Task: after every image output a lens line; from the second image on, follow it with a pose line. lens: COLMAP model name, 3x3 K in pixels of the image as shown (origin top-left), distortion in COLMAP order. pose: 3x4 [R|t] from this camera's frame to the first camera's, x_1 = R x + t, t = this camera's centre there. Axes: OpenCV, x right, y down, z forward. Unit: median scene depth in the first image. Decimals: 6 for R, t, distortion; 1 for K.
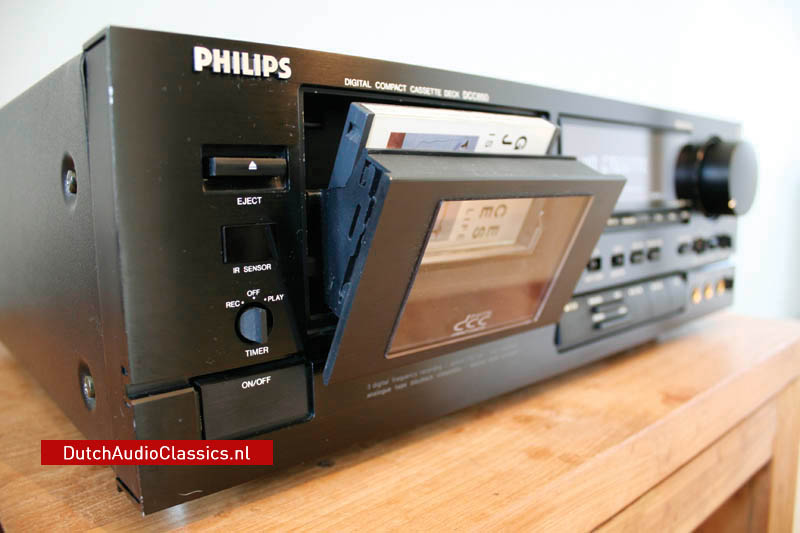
lens RADIAL K [[646.9, 0, 408.1], [0, 646.9, 264.7], [0, 0, 1]] dist [-0.162918, 0.103584]
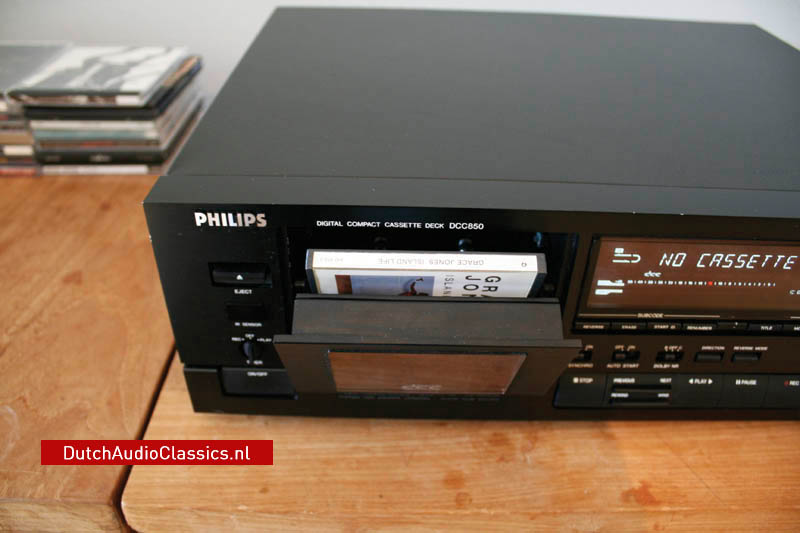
lens RADIAL K [[646.9, 0, 394.2], [0, 646.9, 265.6], [0, 0, 1]] dist [-0.162918, 0.103584]
pose [[0.730944, 0.421302, -0.536866, 0.685900], [-0.110768, 0.849500, 0.515829, -0.819506], [0.673388, -0.317574, 0.667604, 0.173769]]
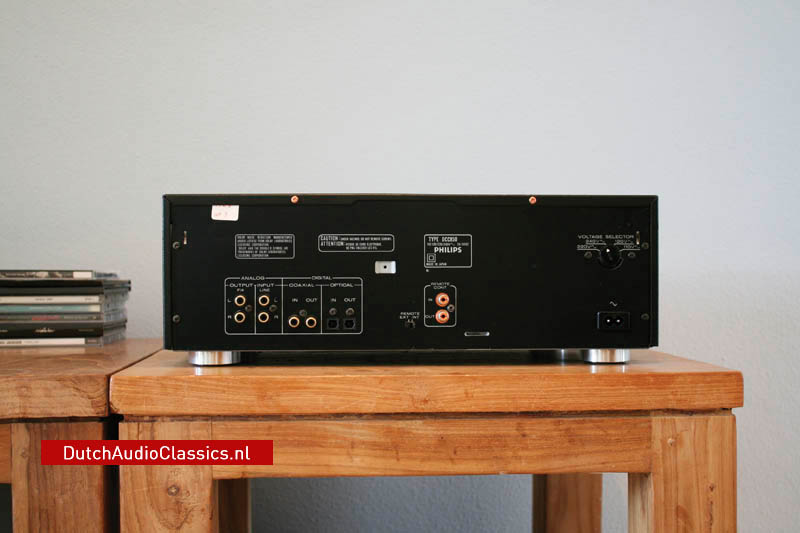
lens RADIAL K [[1075.8, 0, 396.6], [0, 1075.8, 262.7], [0, 0, 1]] dist [-0.054925, 0.000000]
pose [[0.778164, 0.008404, -0.628004, 2.730350], [-0.085231, 0.992074, -0.092333, 0.261686], [0.622251, 0.125376, 0.772713, -1.710555]]
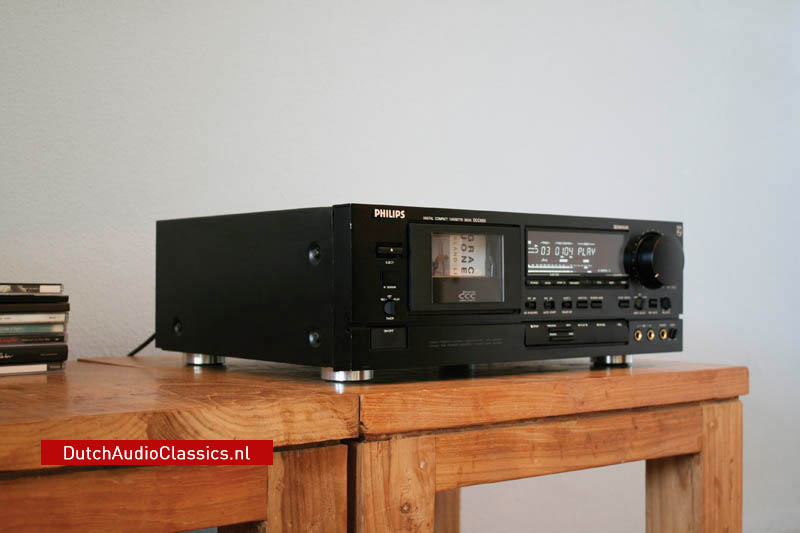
lens RADIAL K [[1139.2, 0, 395.0], [0, 1139.2, 264.4], [0, 0, 1]] dist [-0.040364, 0.000000]
pose [[0.998082, 0.014649, -0.060156, 0.058219], [-0.022938, 0.989954, -0.139519, 0.481824], [0.057508, 0.140631, 0.988391, -3.135558]]
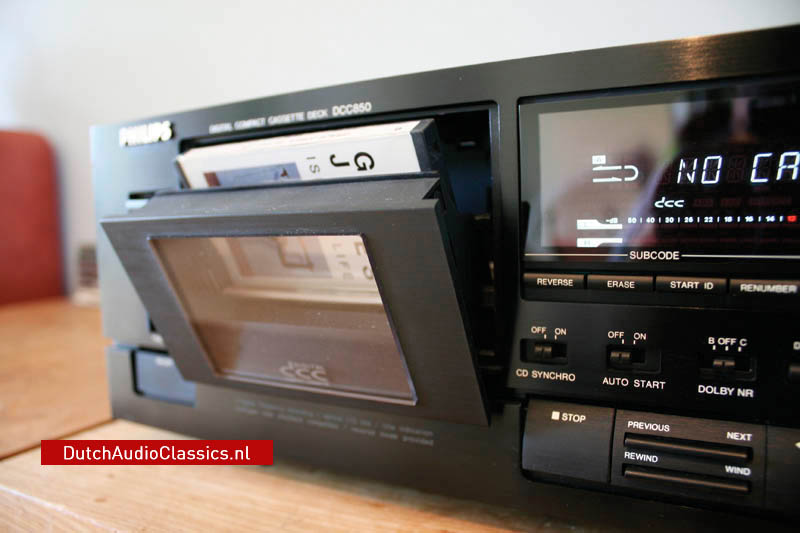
lens RADIAL K [[646.9, 0, 383.7], [0, 646.9, 270.1], [0, 0, 1]] dist [-0.162918, 0.103584]
pose [[0.302635, 0.094269, -0.948433, 0.996550], [-0.090326, 0.993455, 0.069921, -0.127280], [0.948817, 0.064508, 0.309169, 0.857541]]
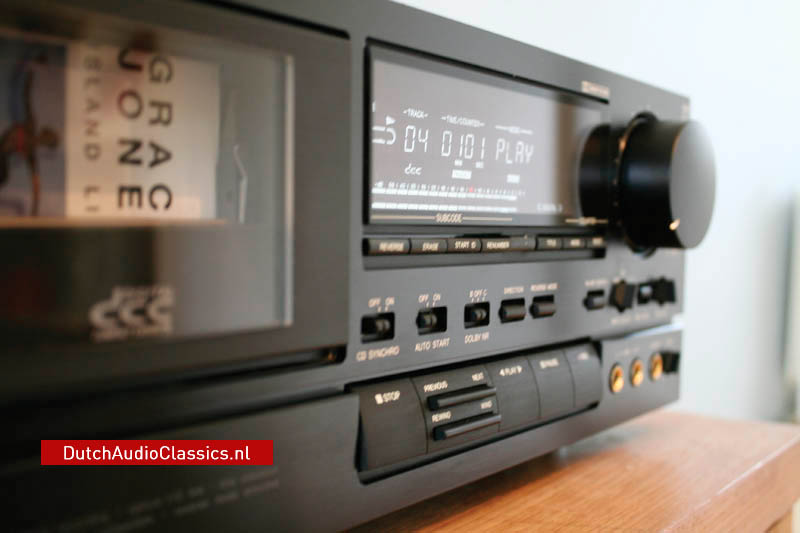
lens RADIAL K [[999.0, 0, 408.1], [0, 999.0, 272.8], [0, 0, 1]] dist [-0.068546, 0.000000]
pose [[0.977332, 0.023431, 0.210414, 0.120901], [-0.009064, 0.997576, -0.068987, 0.025452], [-0.211520, 0.065516, 0.975175, 0.219038]]
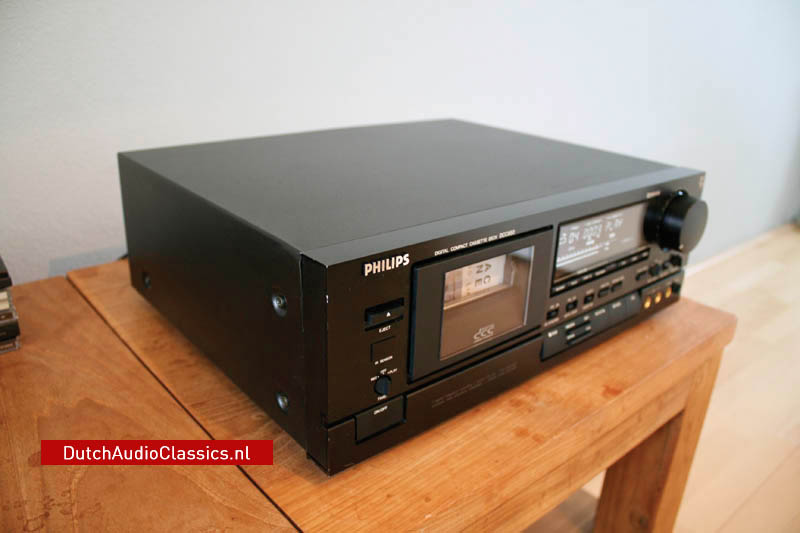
lens RADIAL K [[646.9, 0, 397.8], [0, 646.9, 268.0], [0, 0, 1]] dist [-0.162918, 0.103584]
pose [[0.997873, 0.063586, -0.014394, -0.156180], [-0.057937, 0.966137, 0.251440, -0.621765], [0.029894, -0.250071, 0.967766, -0.673732]]
